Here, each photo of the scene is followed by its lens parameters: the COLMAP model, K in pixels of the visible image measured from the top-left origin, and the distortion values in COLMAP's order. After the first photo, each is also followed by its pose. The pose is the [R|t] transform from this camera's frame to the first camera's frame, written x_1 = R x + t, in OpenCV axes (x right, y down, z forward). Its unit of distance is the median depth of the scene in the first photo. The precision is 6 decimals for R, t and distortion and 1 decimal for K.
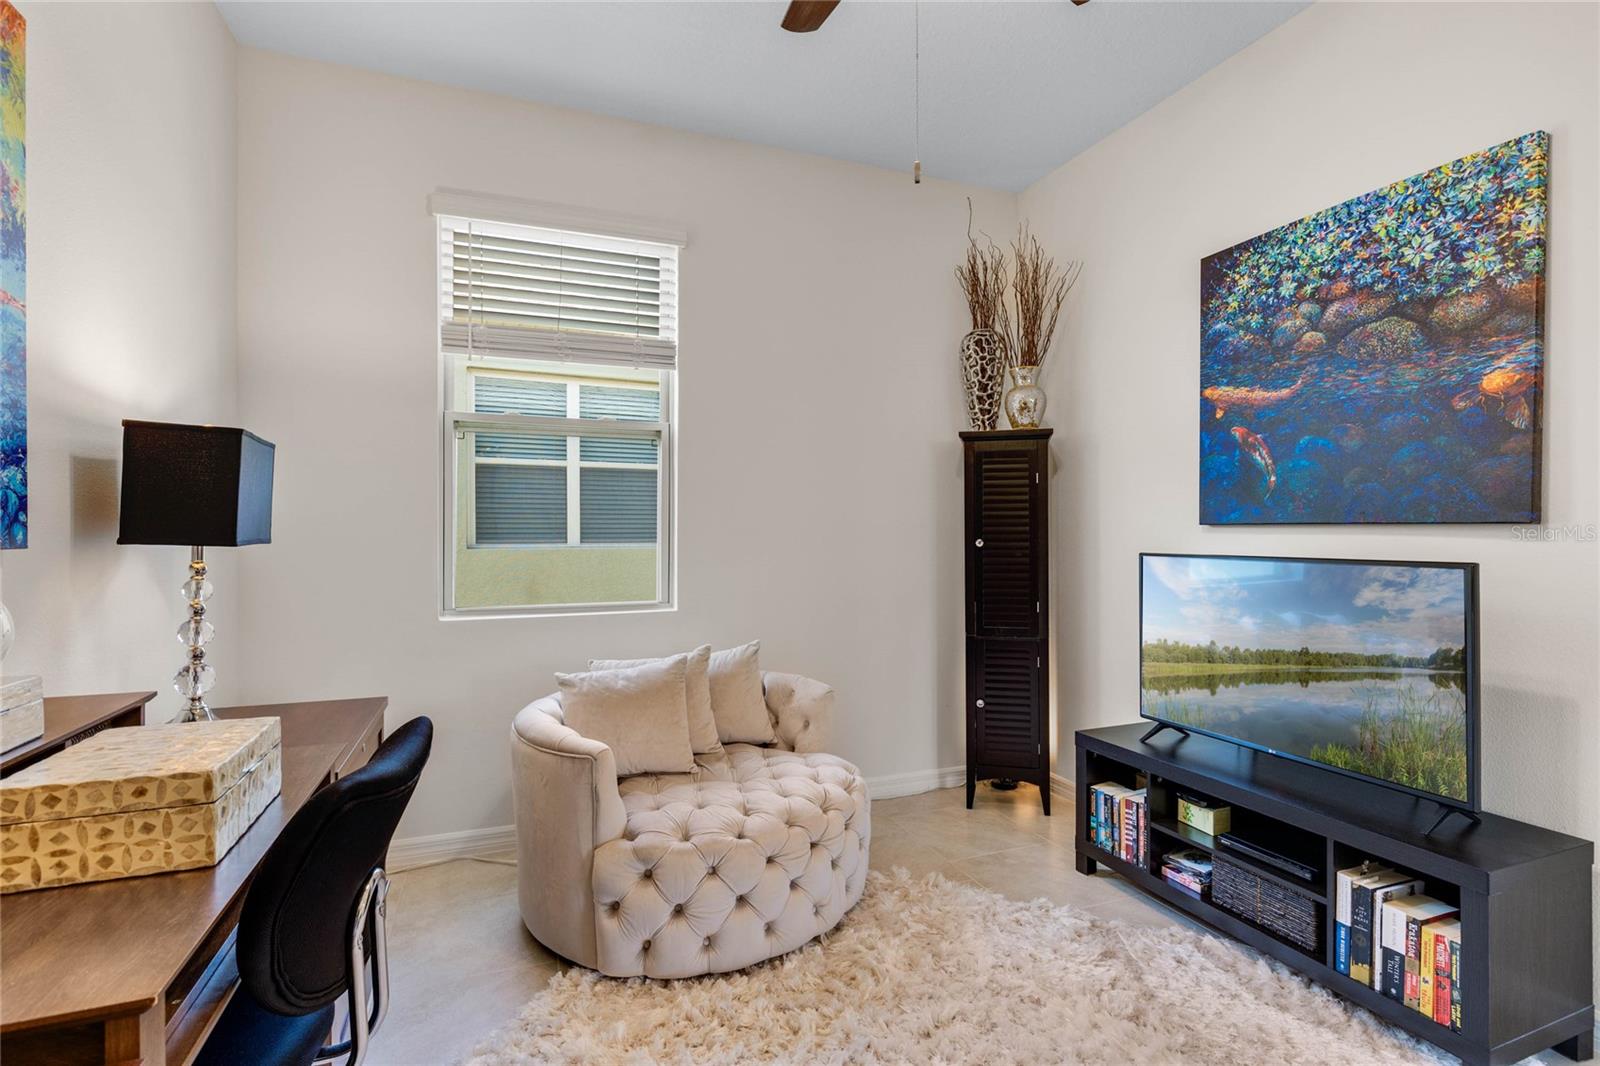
lens RADIAL K [[774.9, 0, 797.6], [0, 774.9, 520.3], [0, 0, 1]] dist [0.001074, 0.000421]
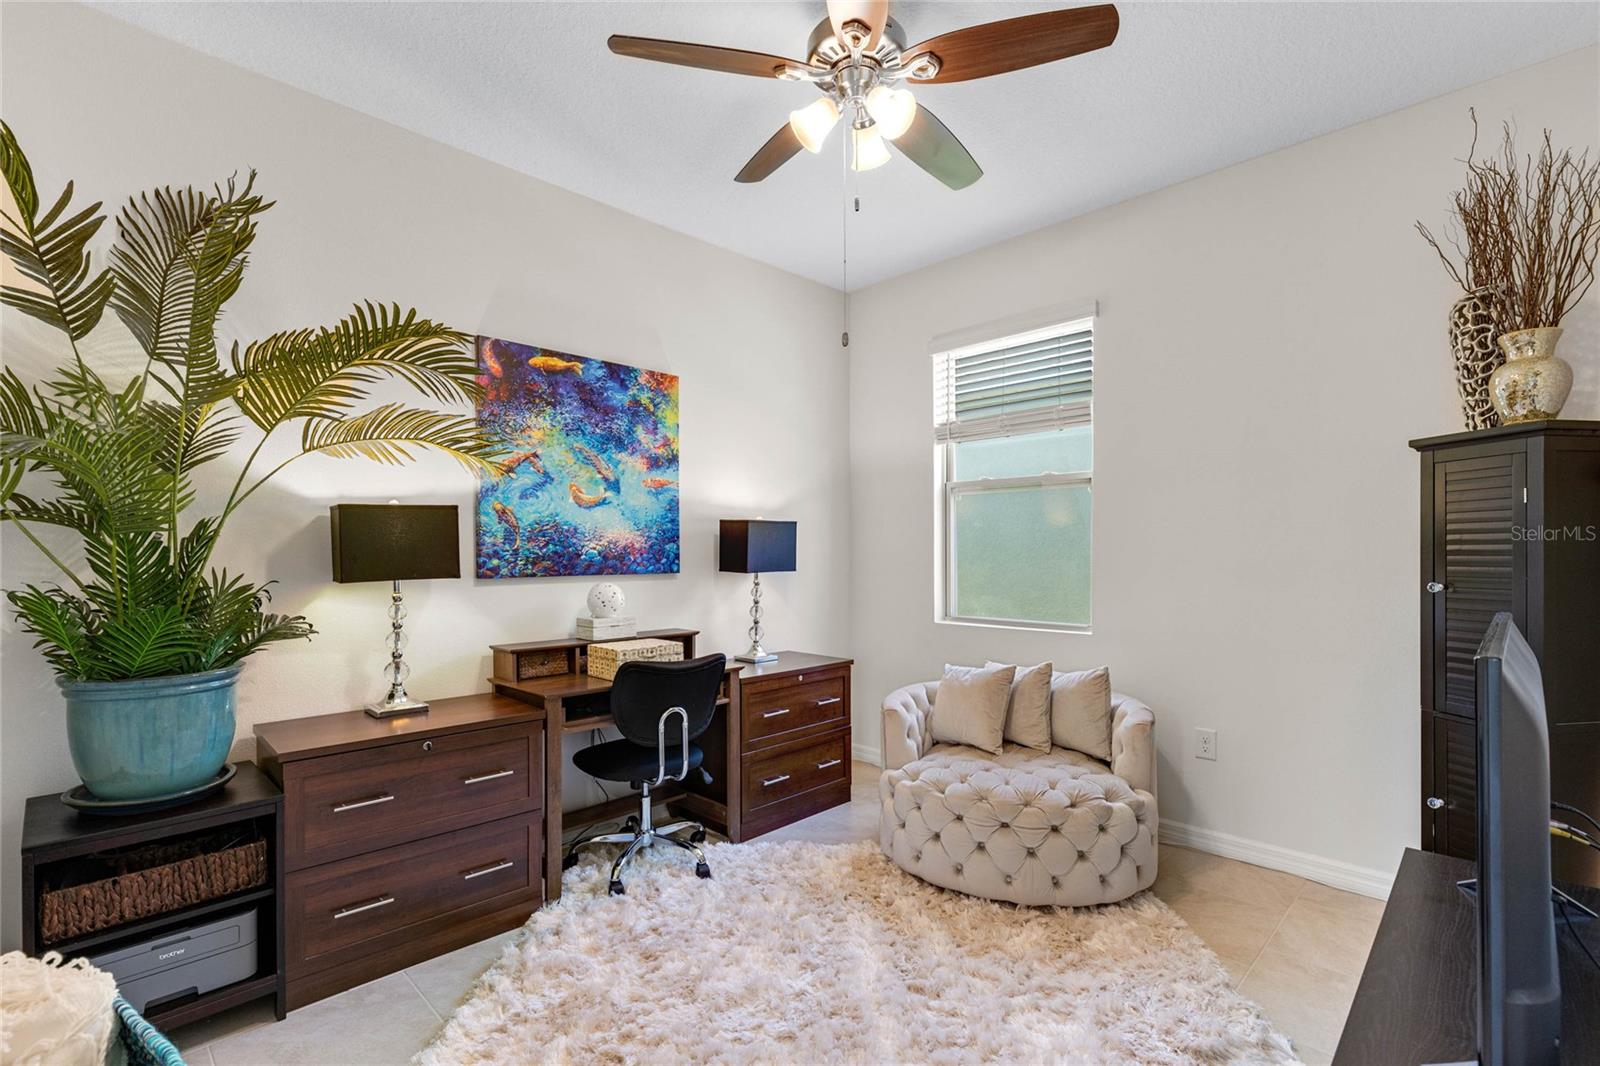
lens RADIAL K [[724.2, 0, 797.8], [0, 724.2, 530.2], [0, 0, 1]] dist [0.004134, 0.000311]
pose [[0.398534, -0.025558, -0.916797, 0.844060], [0.019286, 0.999624, -0.019483, -0.031292], [0.916951, -0.009916, 0.398877, 0.212871]]
